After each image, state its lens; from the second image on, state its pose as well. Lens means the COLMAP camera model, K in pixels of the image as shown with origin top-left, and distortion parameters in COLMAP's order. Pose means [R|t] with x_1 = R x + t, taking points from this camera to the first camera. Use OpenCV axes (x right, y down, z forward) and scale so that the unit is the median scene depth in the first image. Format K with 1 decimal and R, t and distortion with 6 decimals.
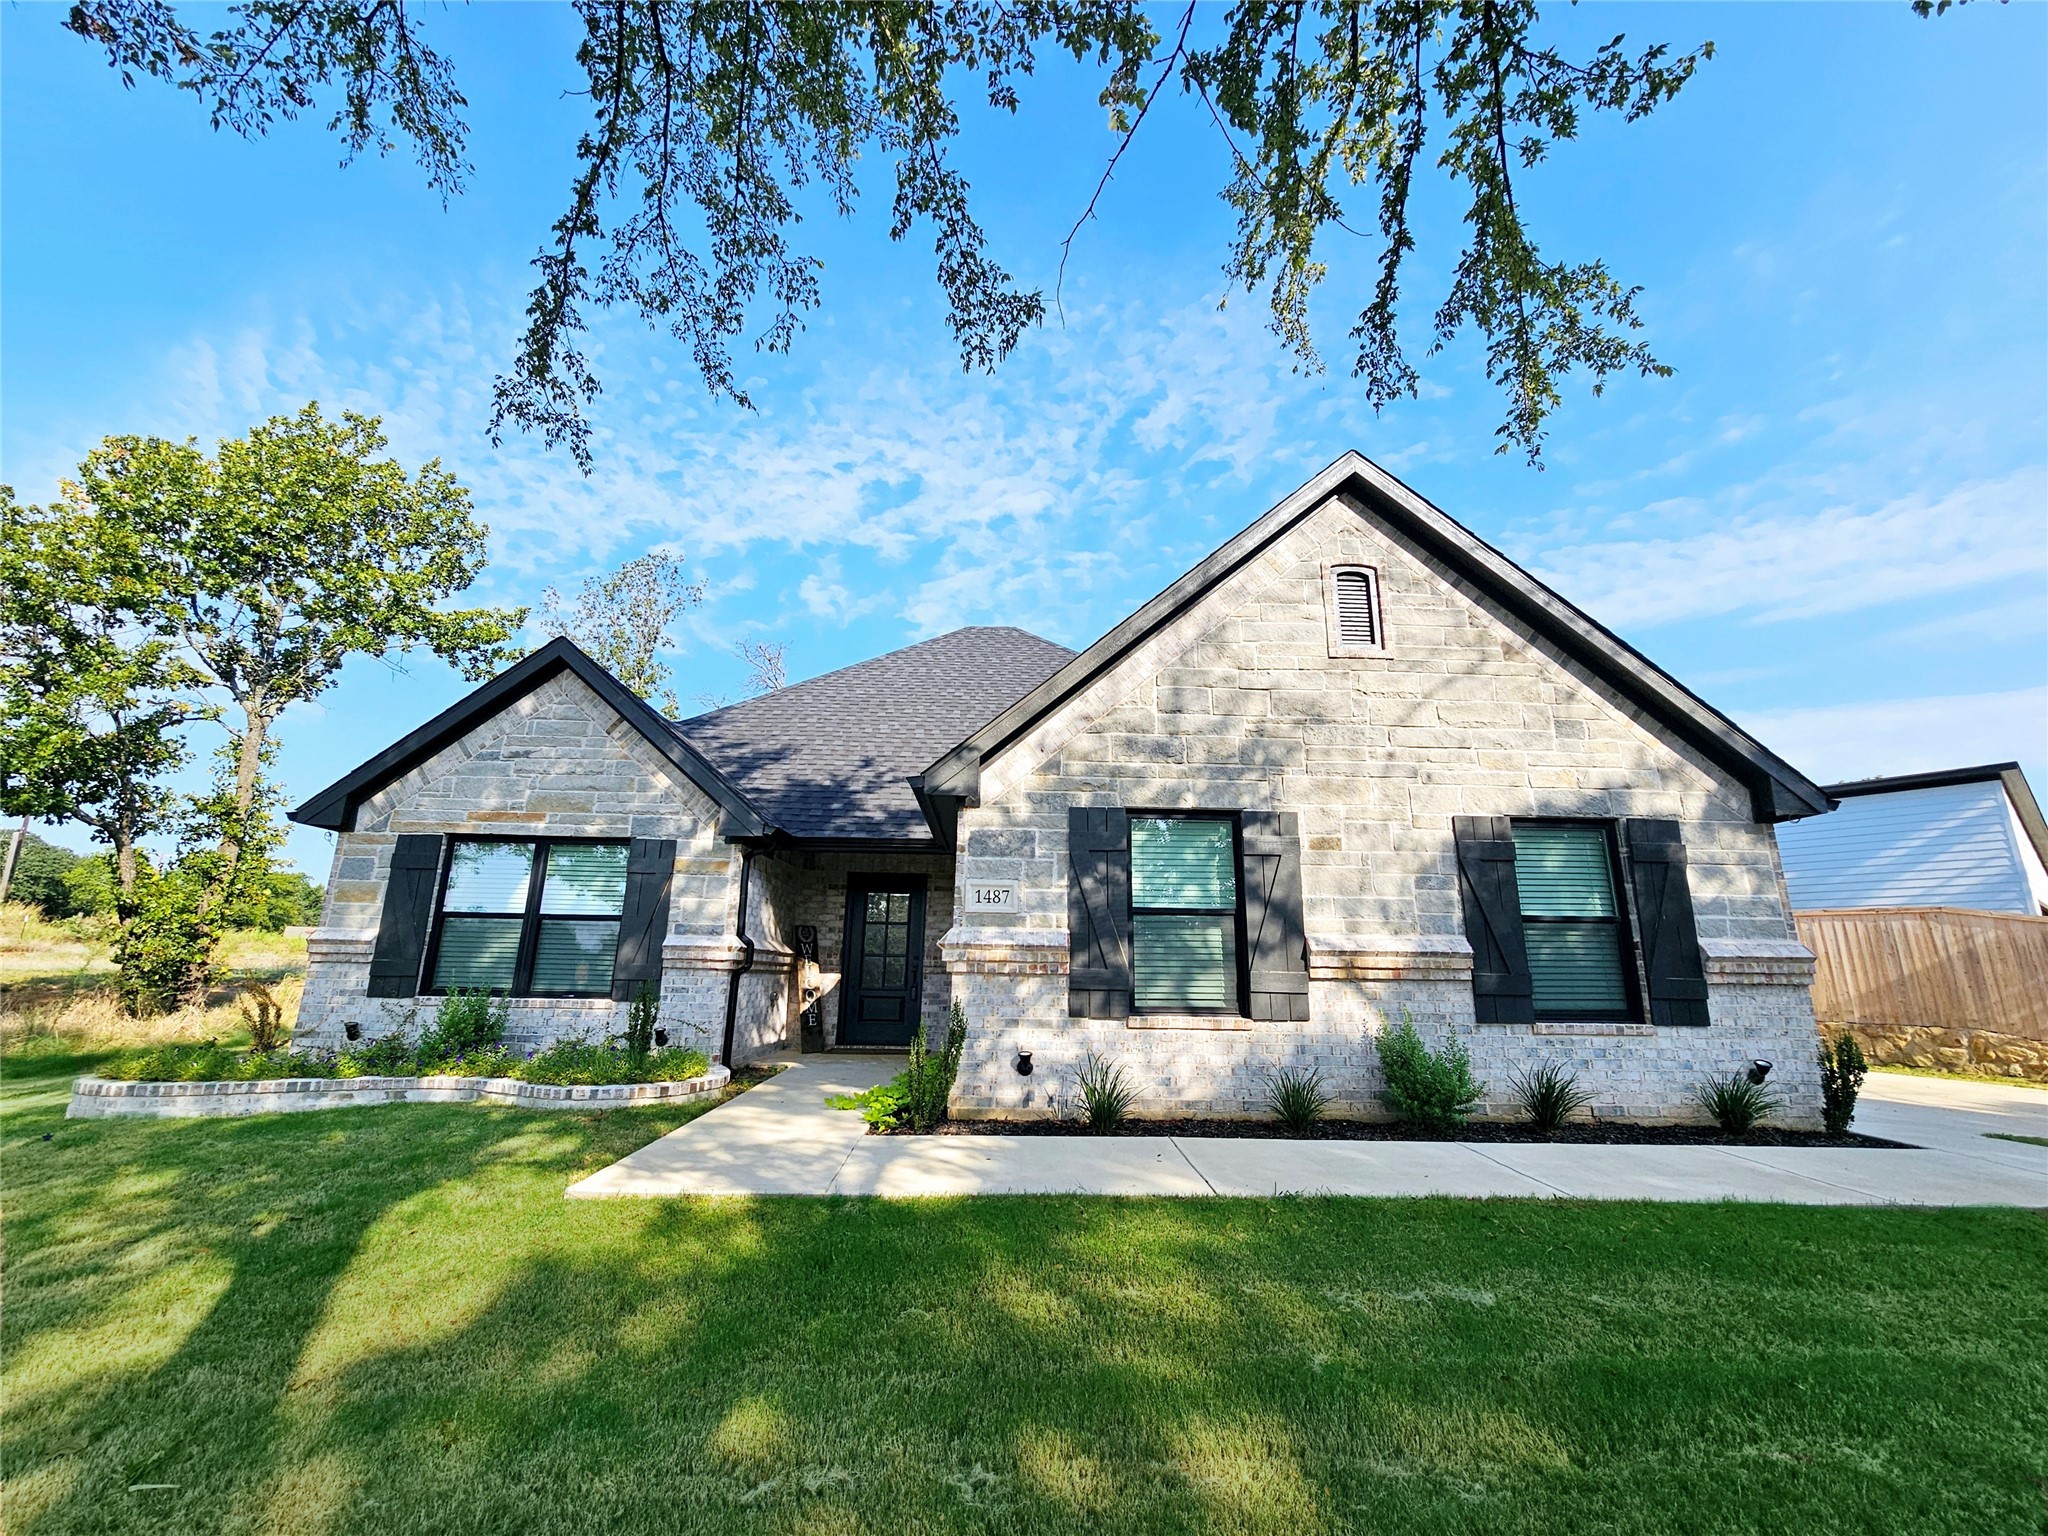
lens RADIAL K [[839.1, 0, 1017.5], [0, 839.1, 752.4], [0, 0, 1]] dist [-0.002783, 0.001055]
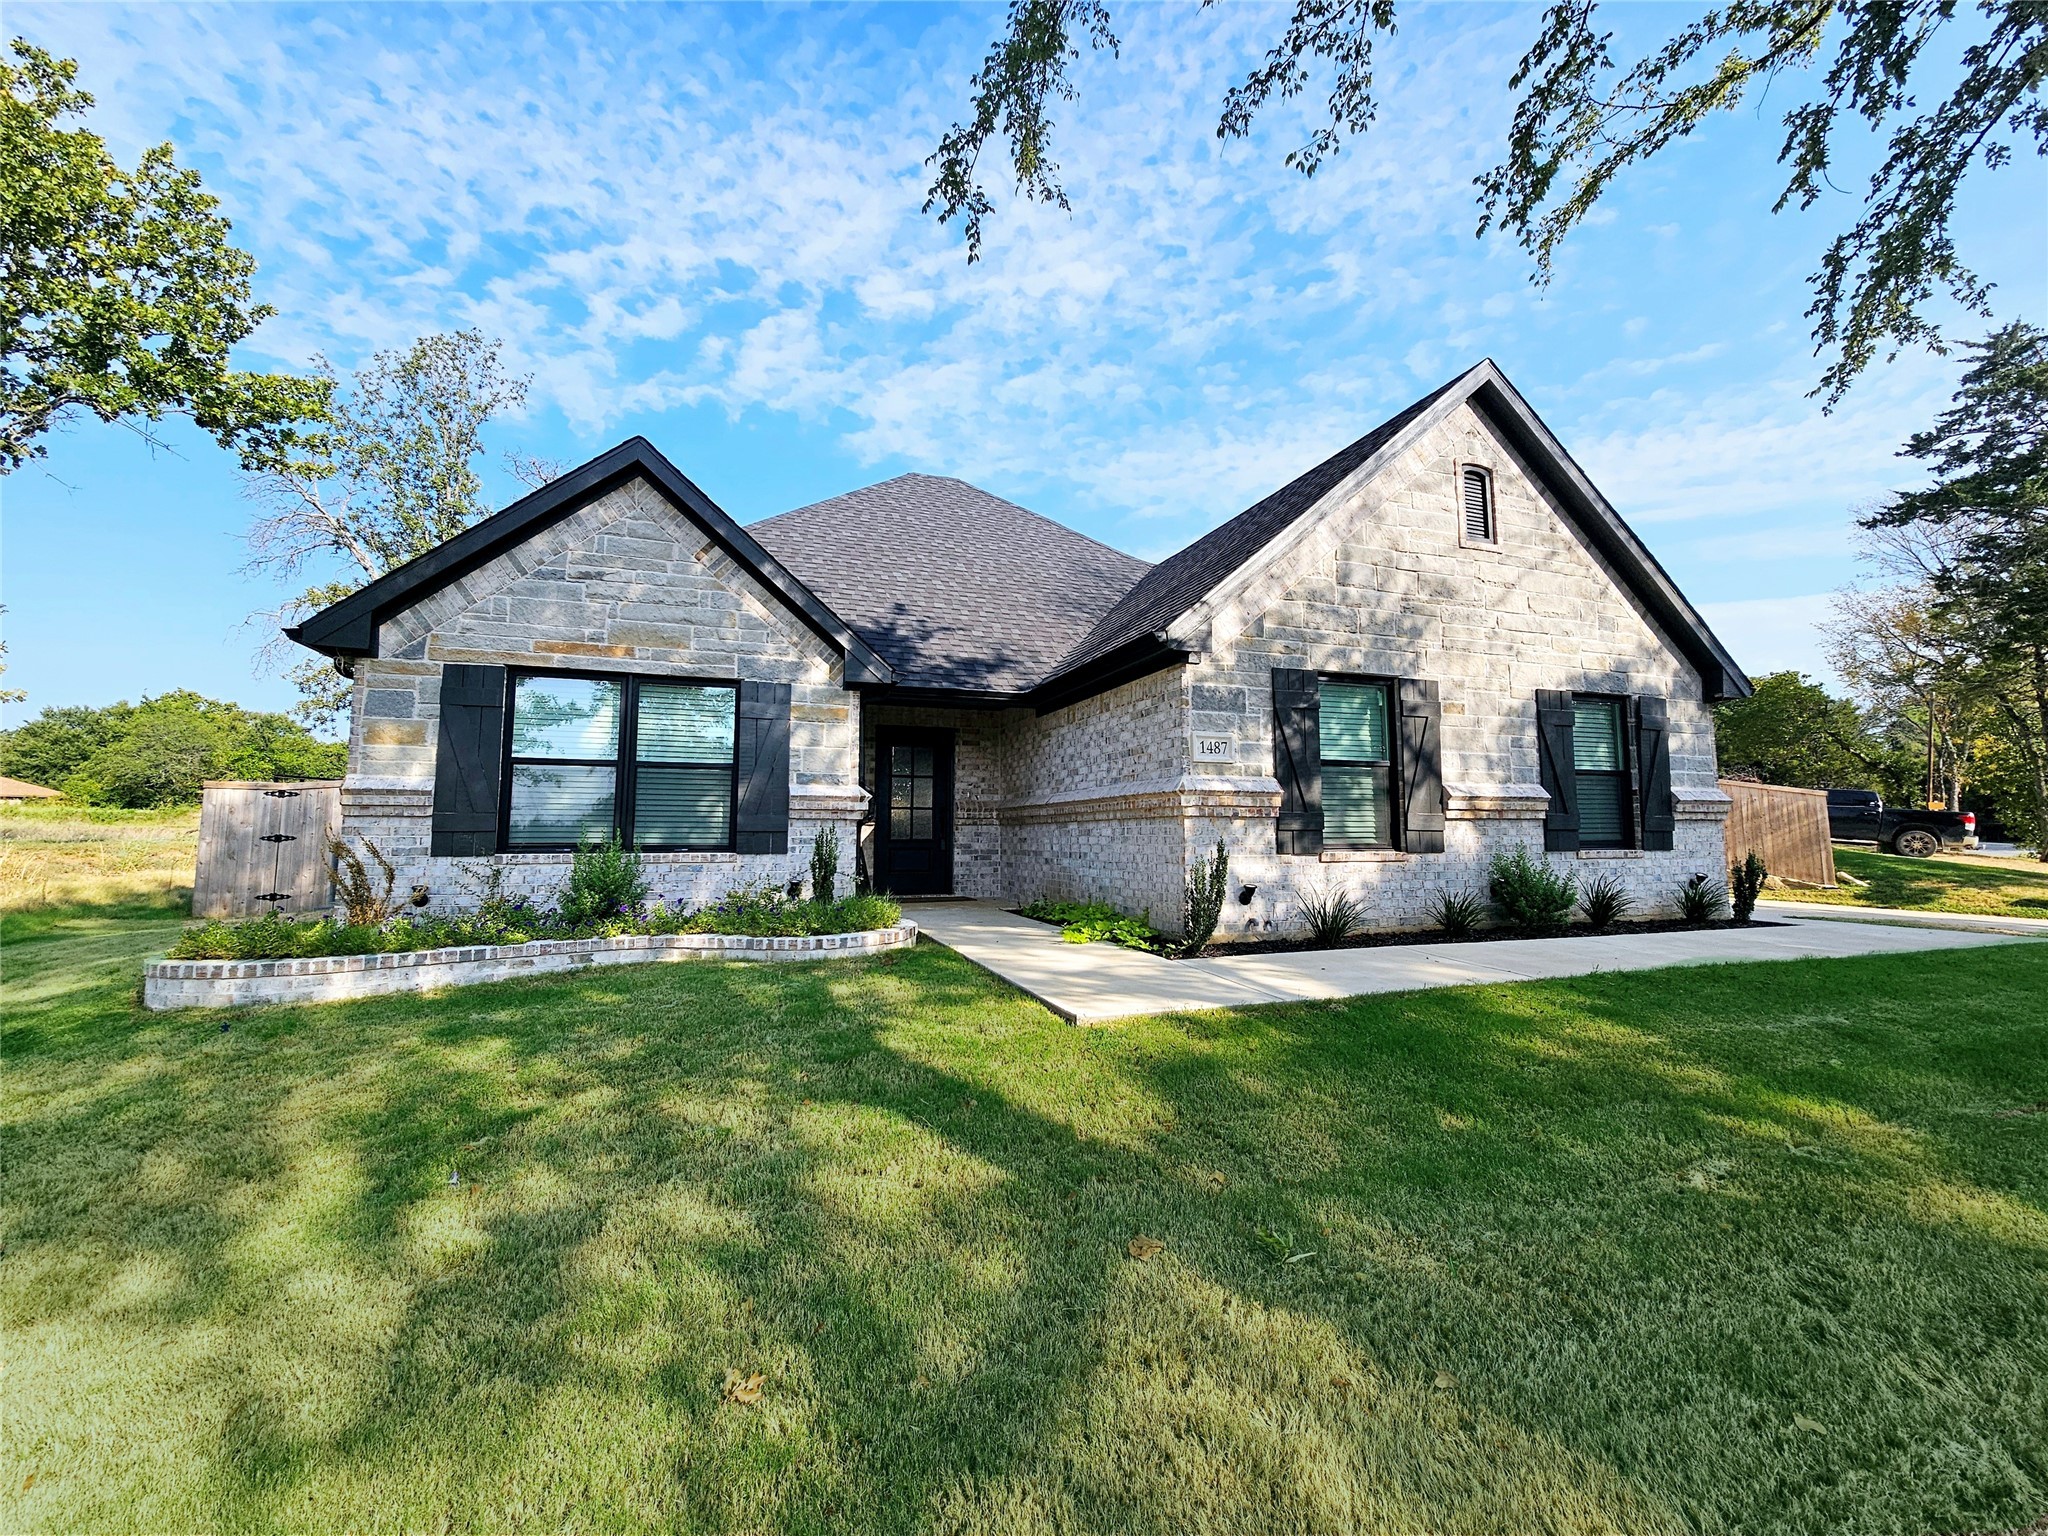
lens RADIAL K [[839.1, 0, 984.5], [0, 839.1, 751.2], [0, 0, 1]] dist [-0.002783, 0.001055]
pose [[0.952016, 0.014985, 0.305681, -0.620749], [-0.063121, 0.986941, 0.148201, 0.035377], [-0.299468, -0.160385, 0.940529, 0.075682]]
